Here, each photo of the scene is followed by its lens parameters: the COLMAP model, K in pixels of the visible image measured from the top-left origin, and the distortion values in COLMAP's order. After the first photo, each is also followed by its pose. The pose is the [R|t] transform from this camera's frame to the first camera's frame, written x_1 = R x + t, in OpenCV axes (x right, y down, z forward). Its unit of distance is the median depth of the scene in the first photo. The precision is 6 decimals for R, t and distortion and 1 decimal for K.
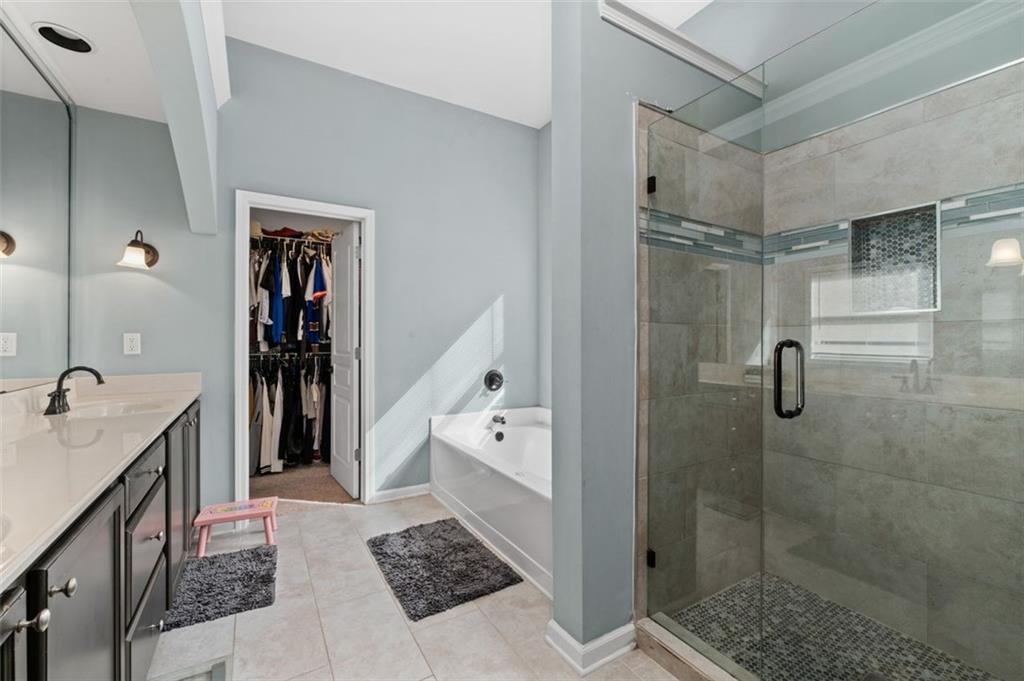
lens RADIAL K [[427.1, 0, 512.8], [0, 427.1, 339.0], [0, 0, 1]] dist [-0.011752, 0.000344]
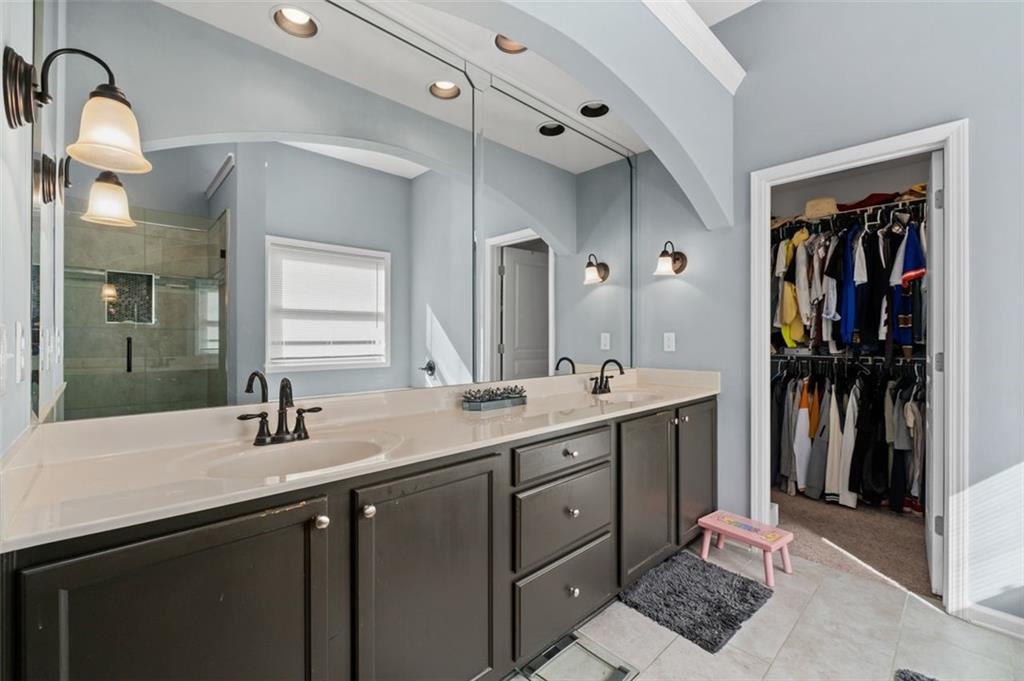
lens RADIAL K [[427.1, 0, 511.9], [0, 427.1, 337.1], [0, 0, 1]] dist [-0.011752, 0.000344]
pose [[0.206704, -0.000605, -0.978403, 0.096149], [-0.002787, 0.999995, -0.001207, 0.000135], [0.978400, 0.002976, 0.206701, 0.241945]]
